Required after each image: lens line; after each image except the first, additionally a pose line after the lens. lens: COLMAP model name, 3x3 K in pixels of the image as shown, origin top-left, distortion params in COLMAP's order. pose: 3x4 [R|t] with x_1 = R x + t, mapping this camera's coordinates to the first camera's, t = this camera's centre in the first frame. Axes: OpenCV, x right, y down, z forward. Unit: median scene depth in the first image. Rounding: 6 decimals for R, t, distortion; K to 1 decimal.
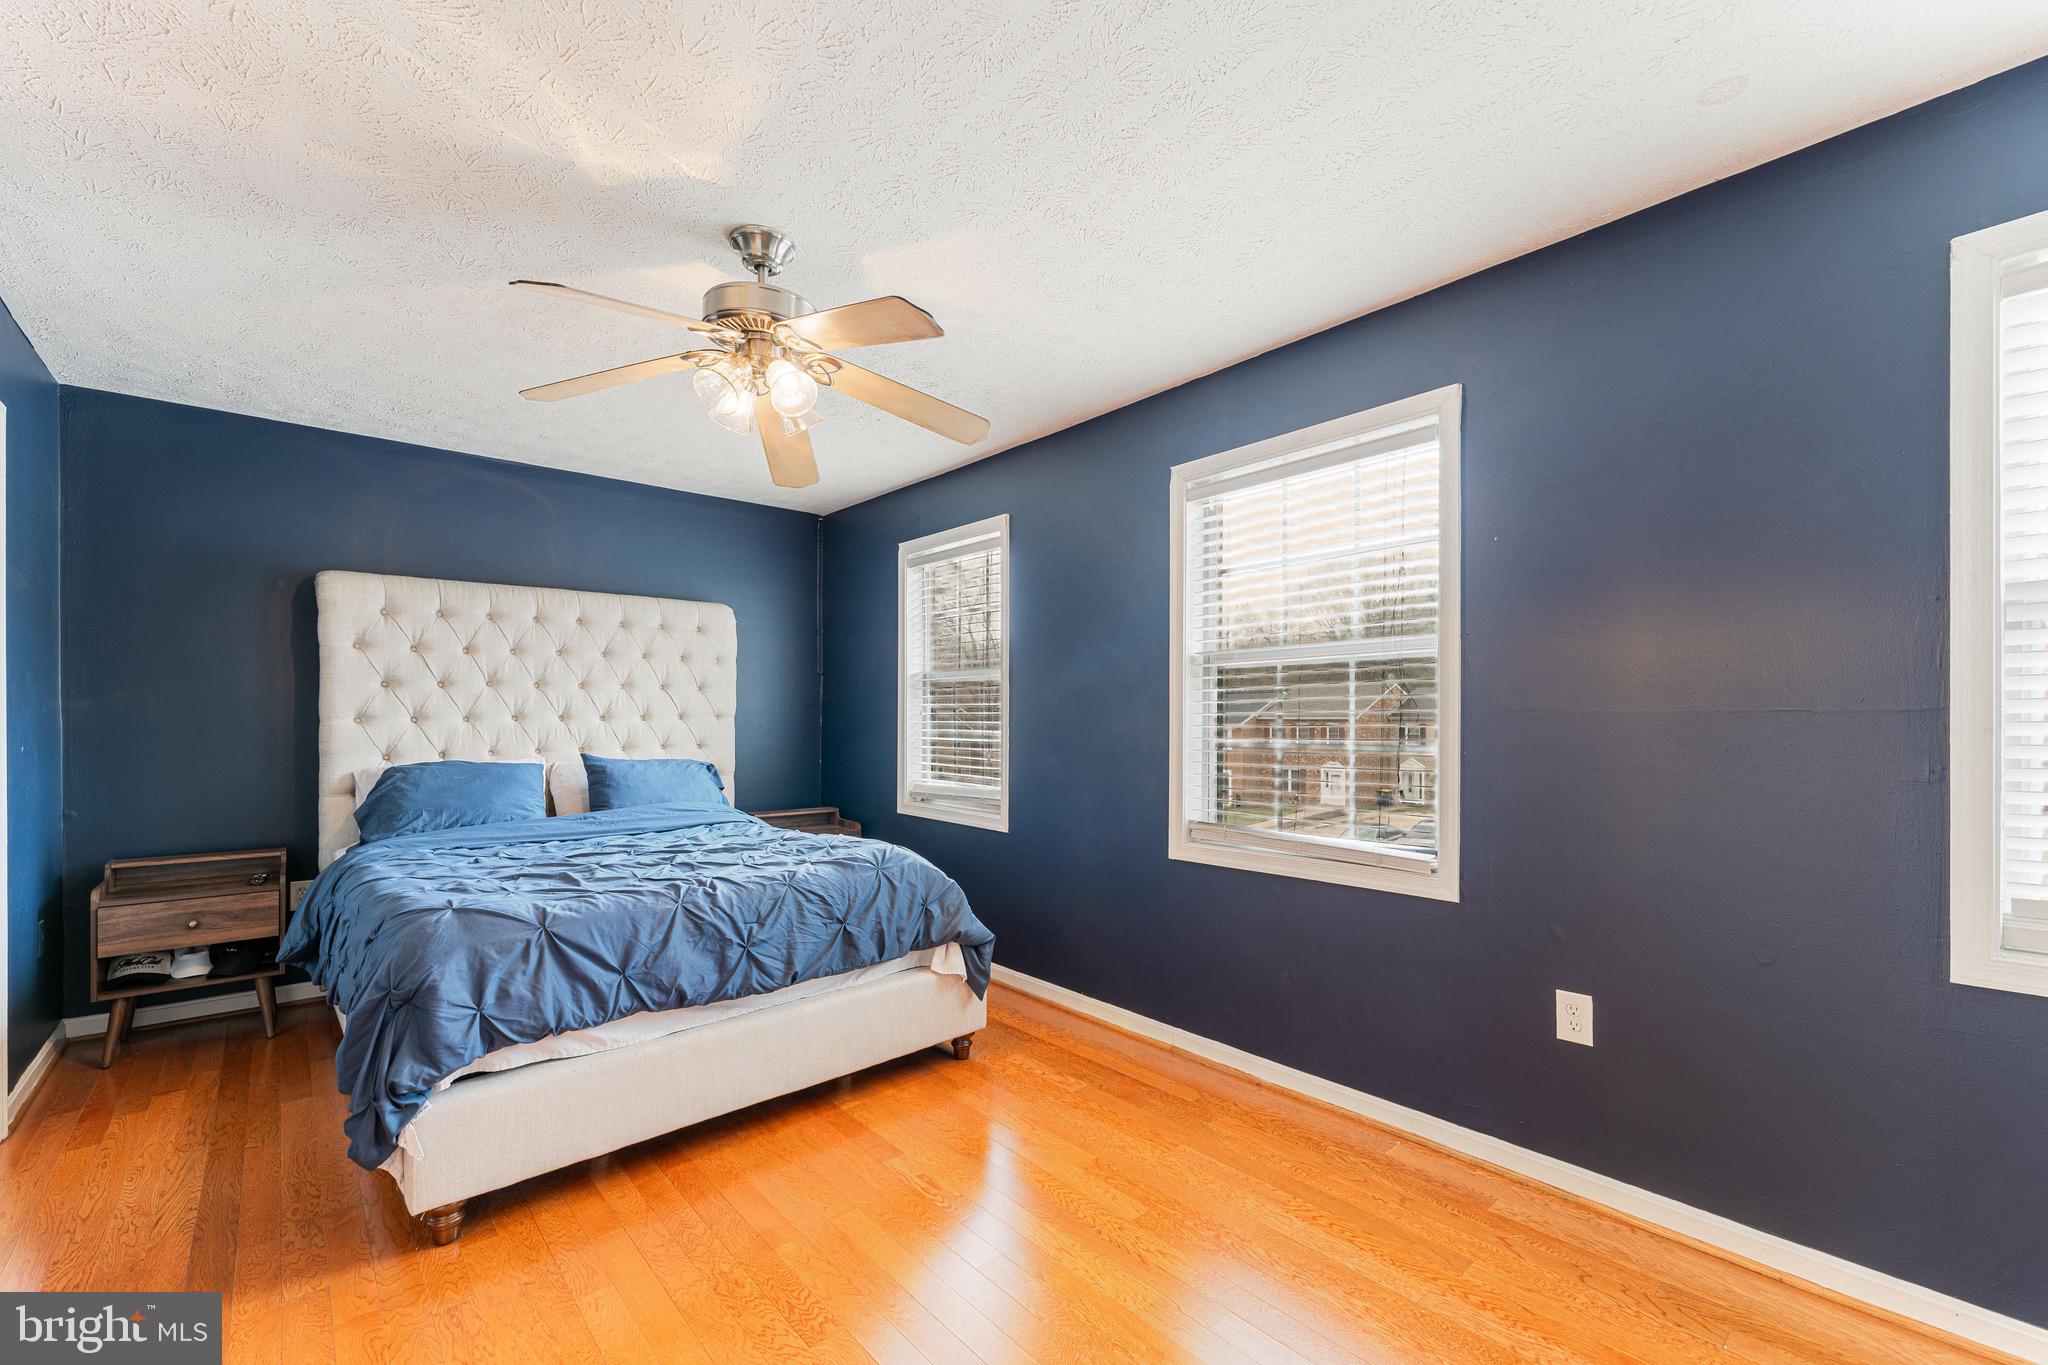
lens RADIAL K [[849.2, 0, 1060.9], [0, 849.2, 714.1], [0, 0, 1]] dist [-0.000175, -0.000078]
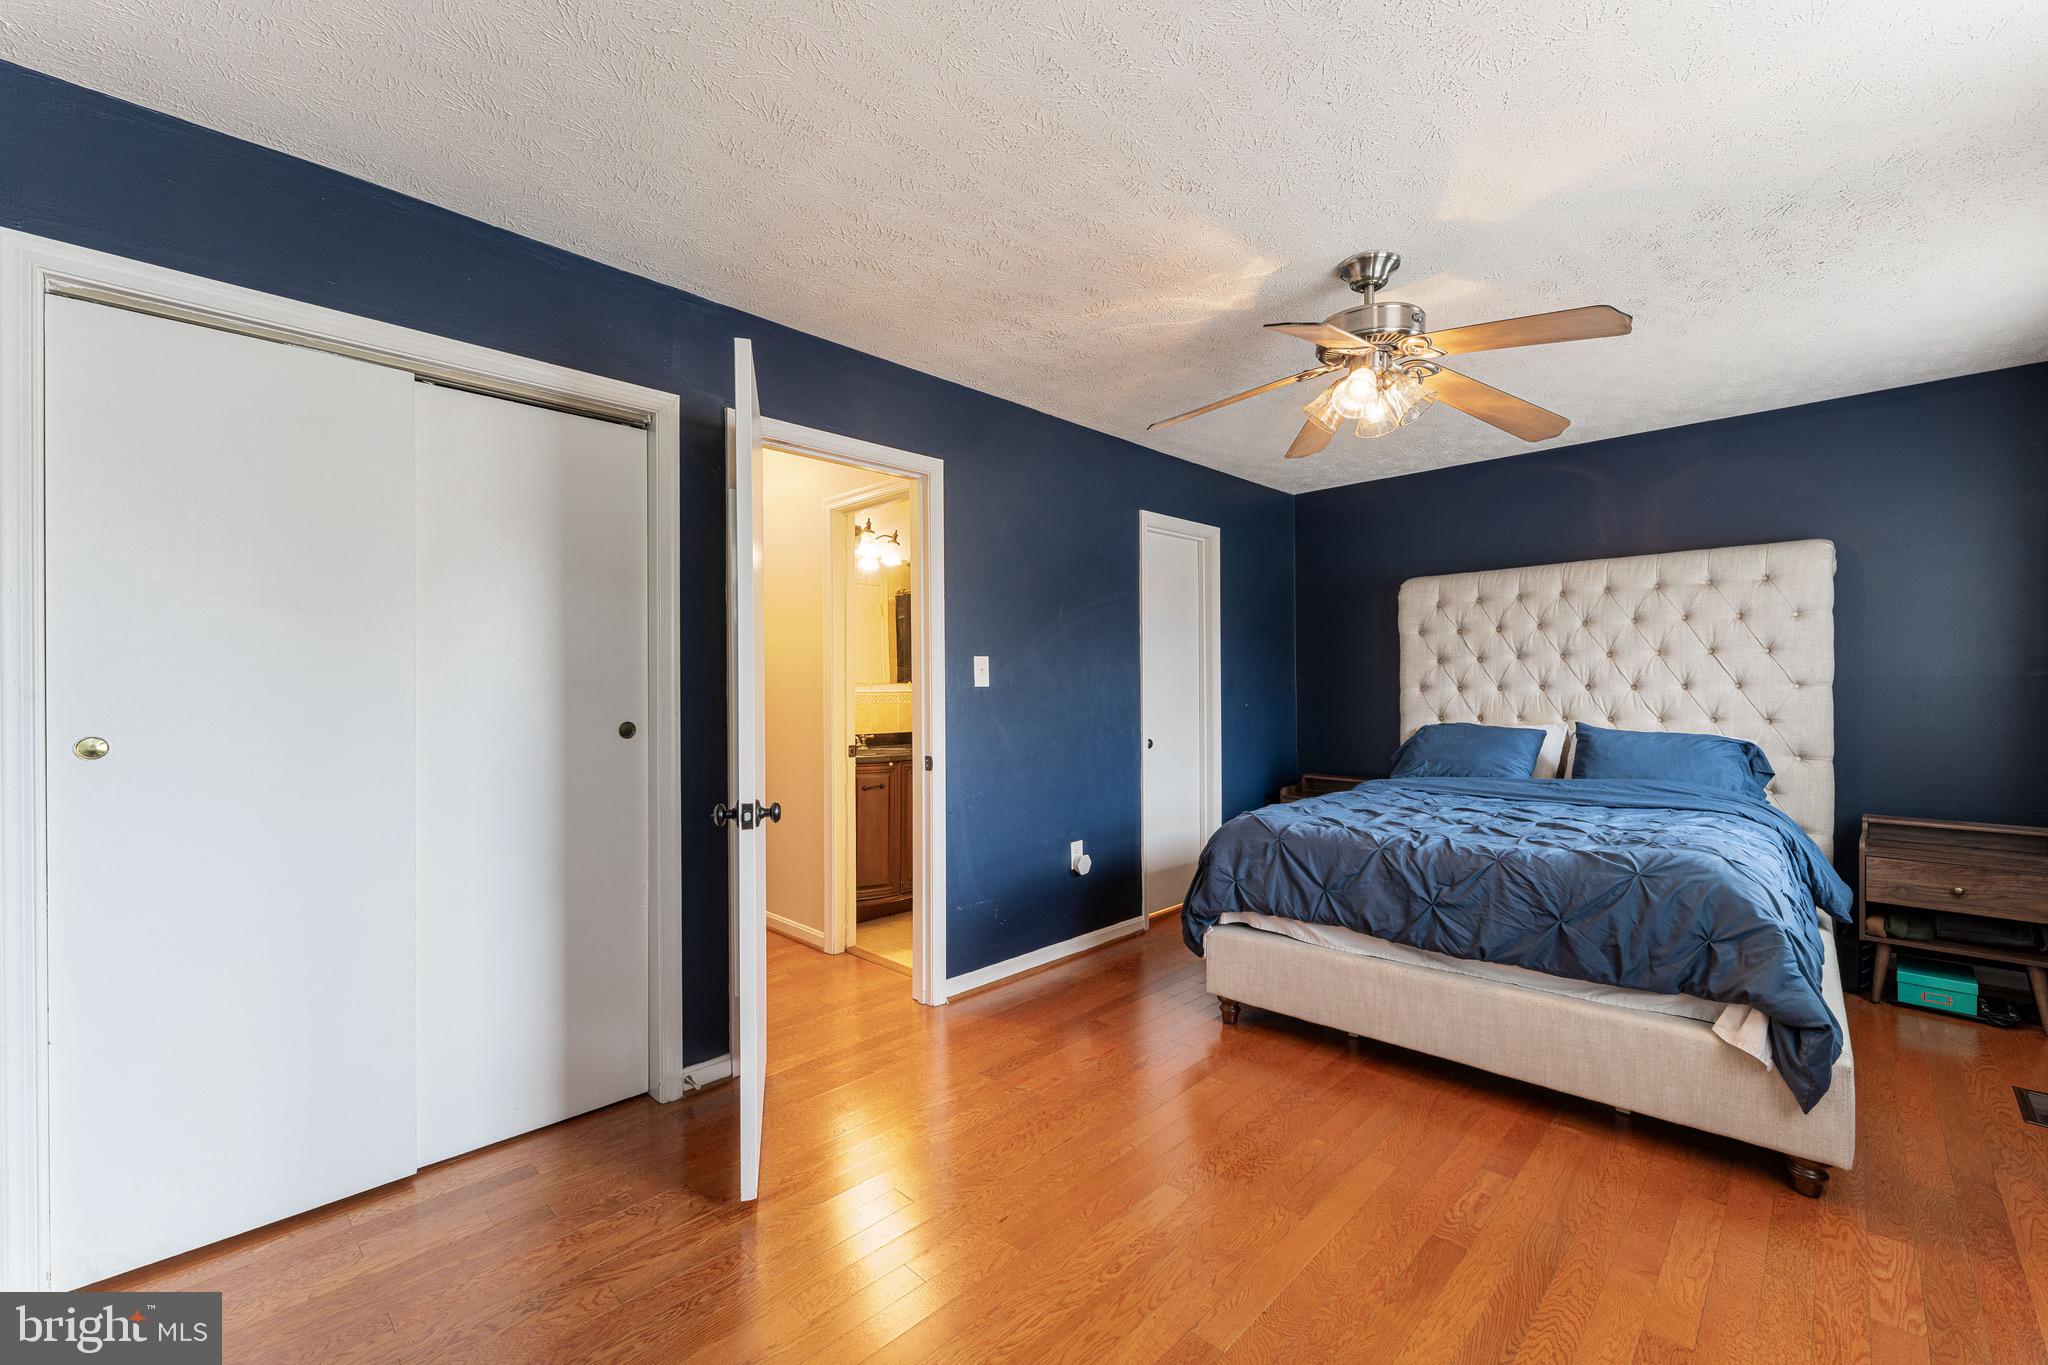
lens RADIAL K [[835.9, 0, 988.5], [0, 835.9, 668.4], [0, 0, 1]] dist [0.000794, 0.000032]
pose [[0.031052, -0.023732, -0.999236, 0.576919], [0.009495, 0.999680, -0.023448, -0.001567], [0.999473, -0.008759, 0.031267, 0.360637]]
